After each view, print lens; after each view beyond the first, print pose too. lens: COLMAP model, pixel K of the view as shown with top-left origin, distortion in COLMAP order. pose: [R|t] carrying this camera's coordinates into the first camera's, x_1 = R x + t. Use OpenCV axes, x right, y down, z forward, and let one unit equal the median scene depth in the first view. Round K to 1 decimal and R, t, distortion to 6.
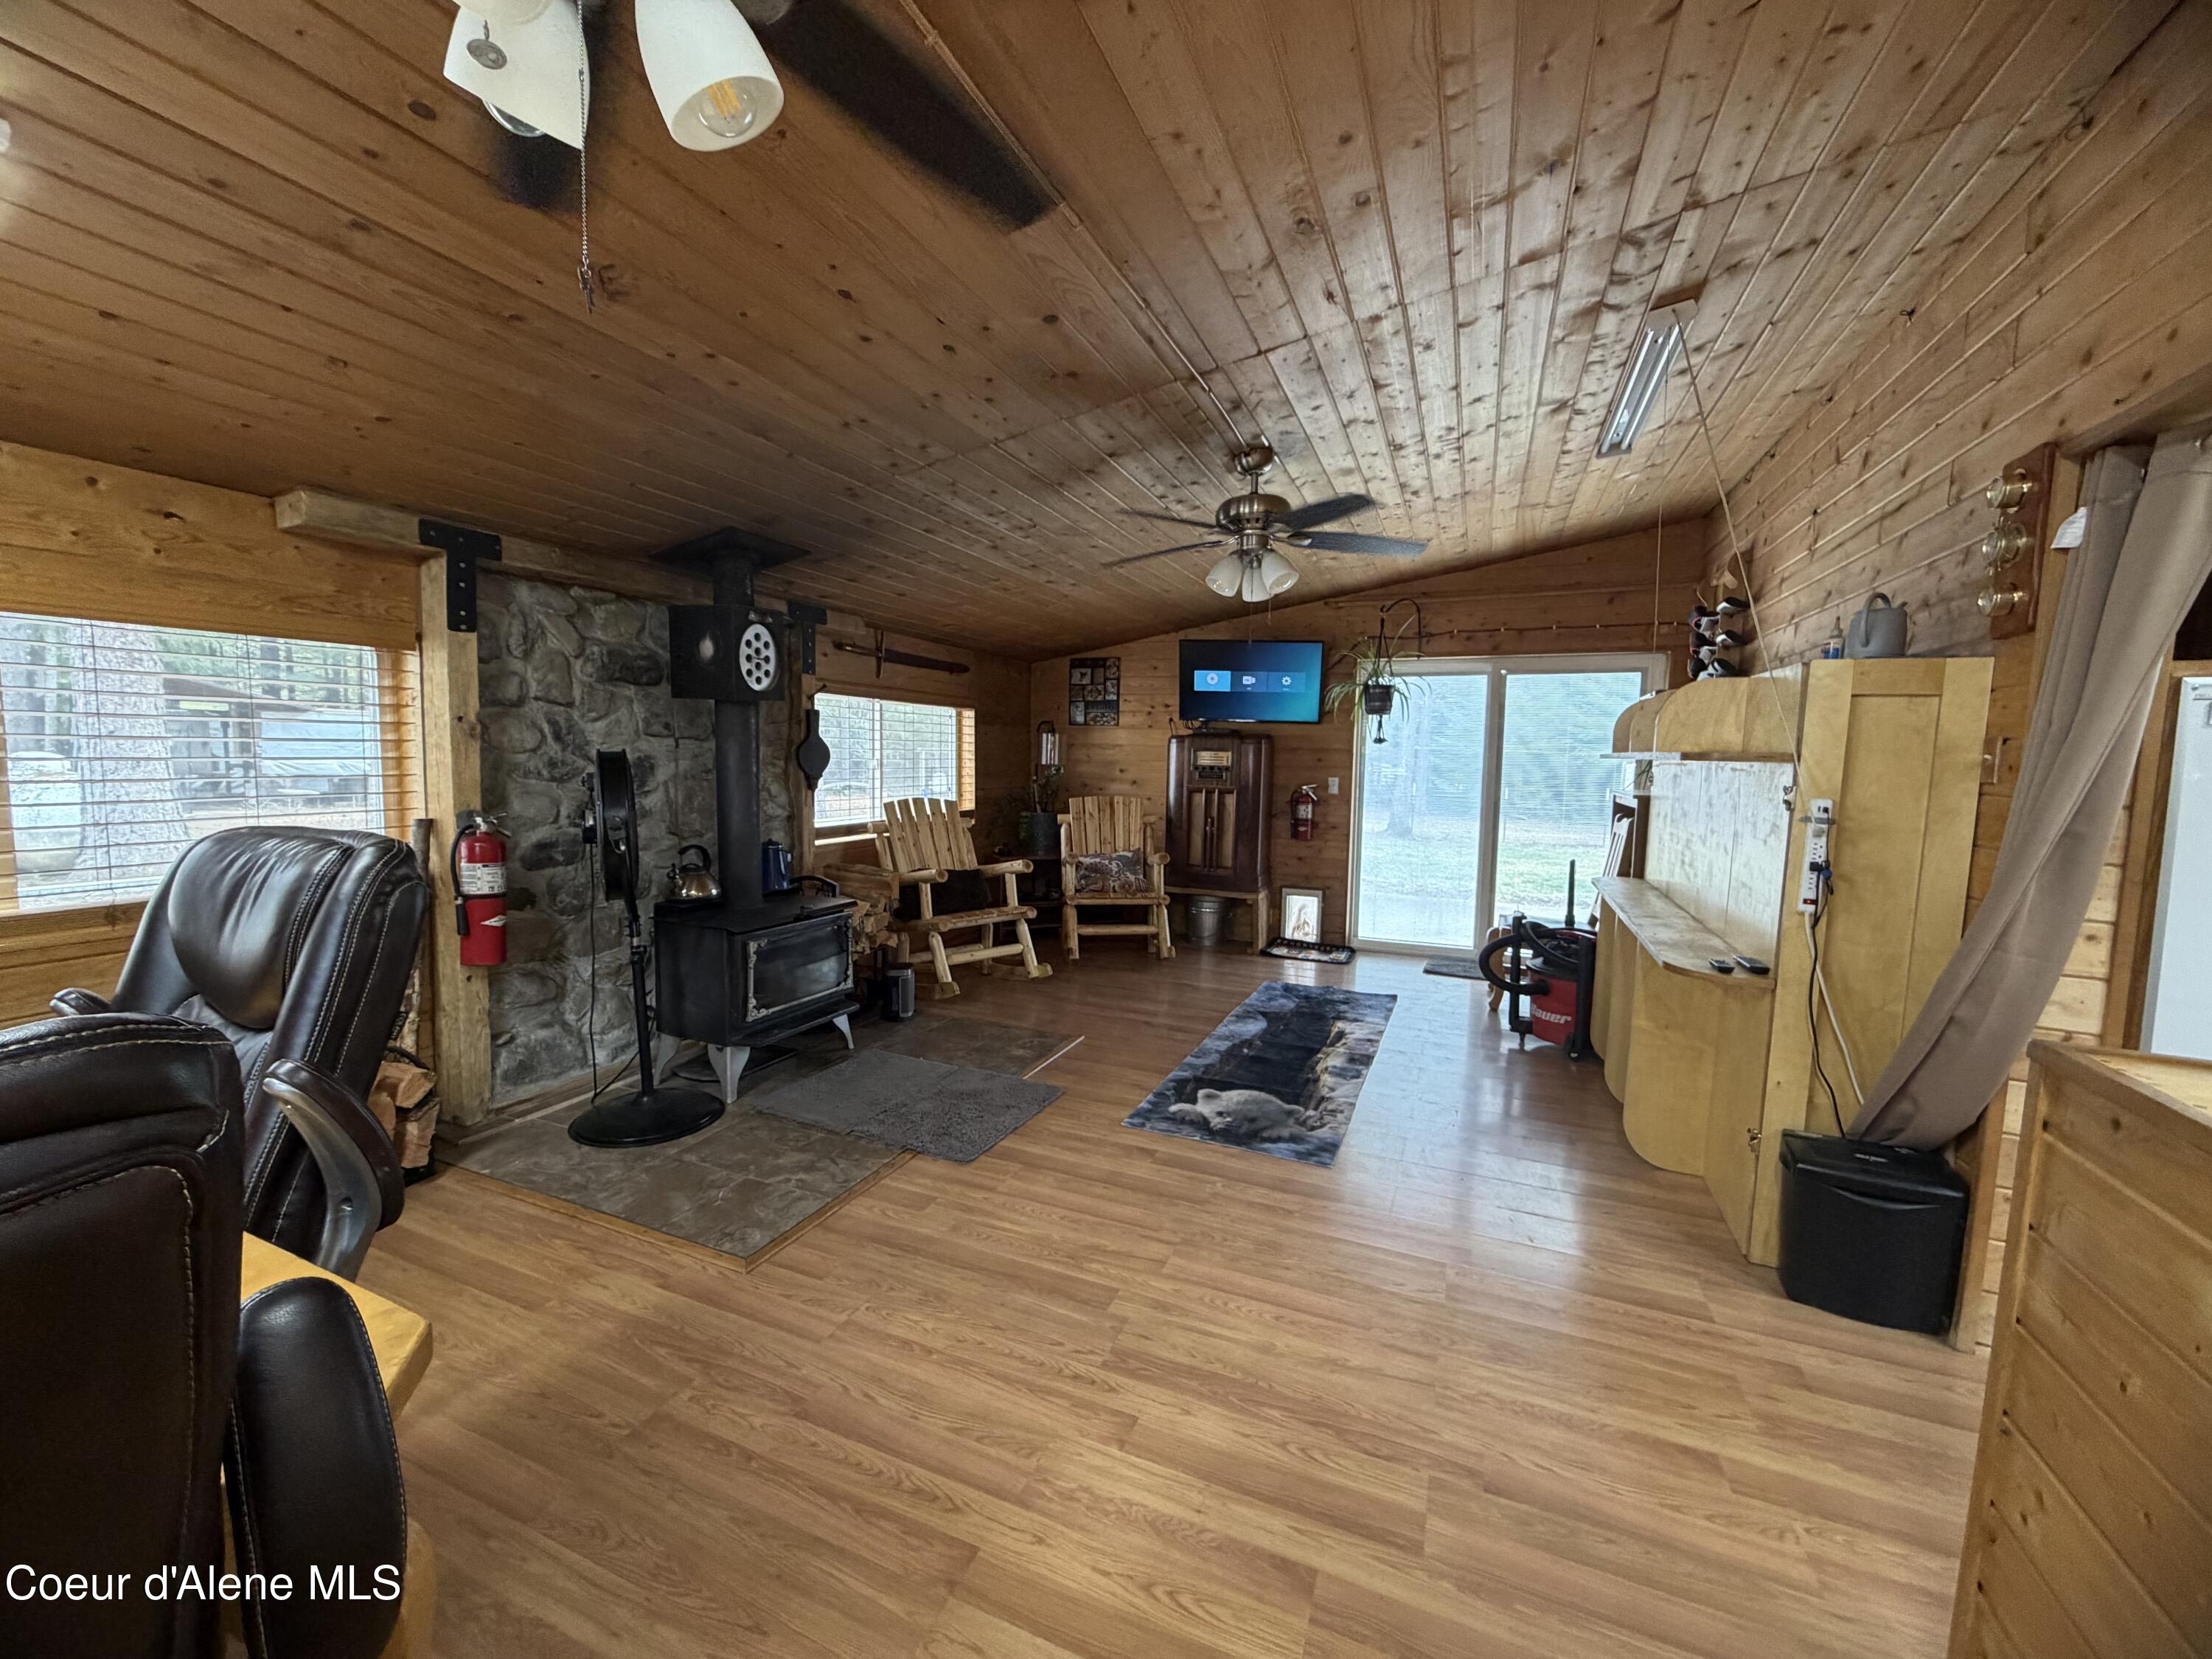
lens RADIAL K [[880.3, 0, 1101.6], [0, 880.3, 826.4], [0, 0, 1]] dist [-0.000029, -0.000010]
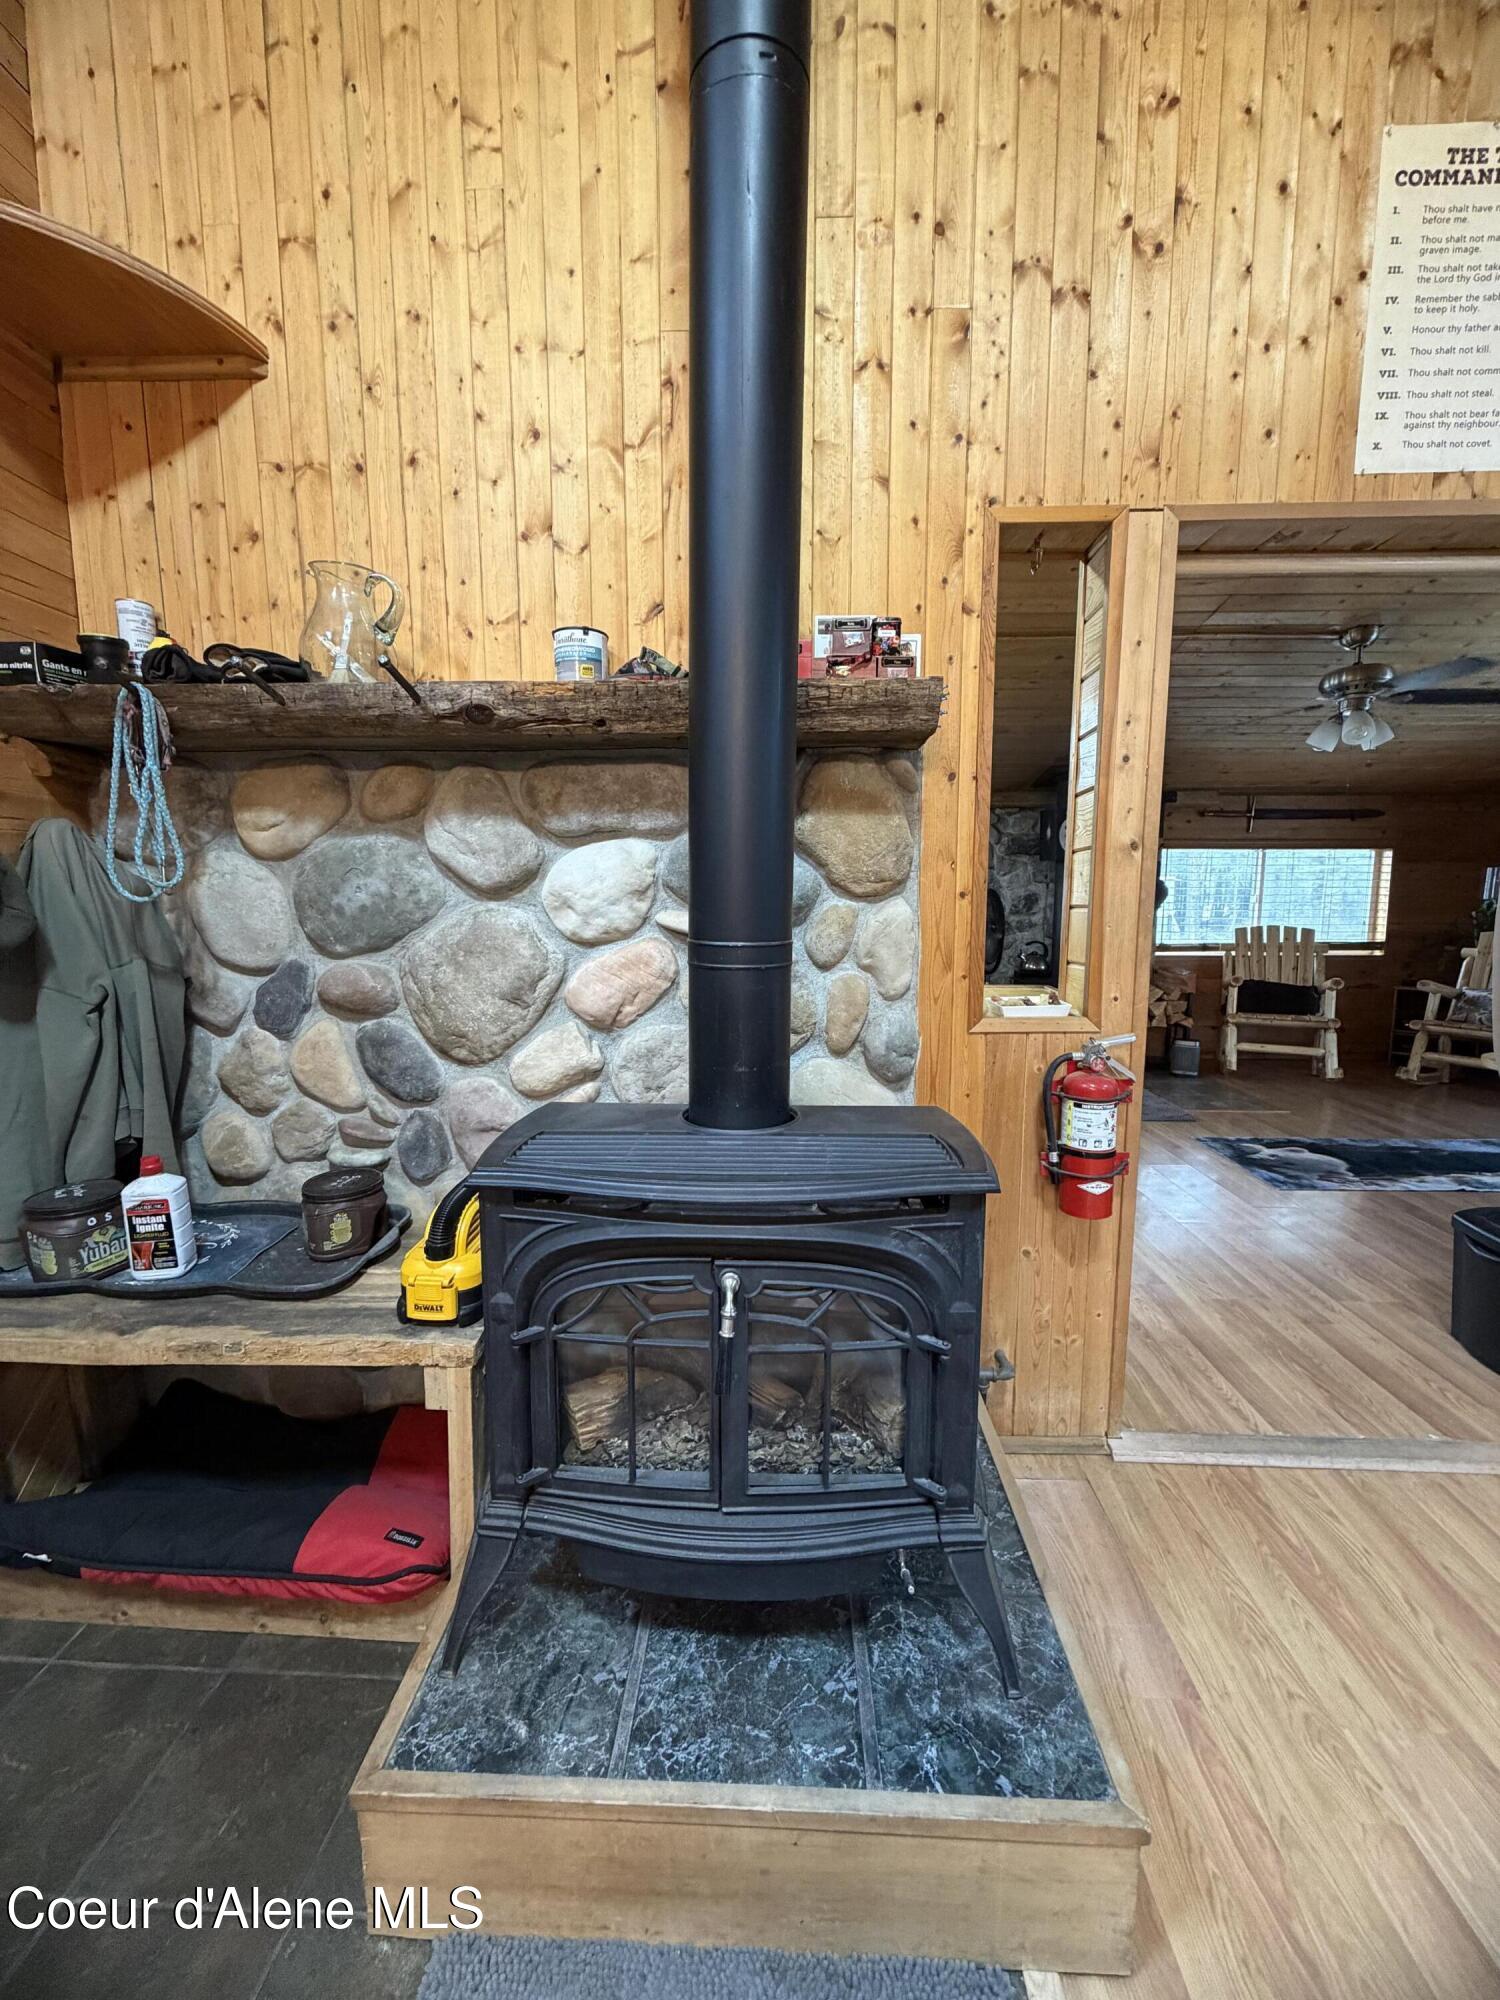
lens RADIAL K [[796.0, 0, 750.0], [0, 796.0, 1000.0], [0, 0, 1]] dist [-0.000029, -0.000010]
pose [[0.357847, 0.098855, -0.928533, 0.890095], [-0.071581, 0.994359, 0.078276, 0.056684], [0.931033, 0.038455, 0.362904, -0.156528]]
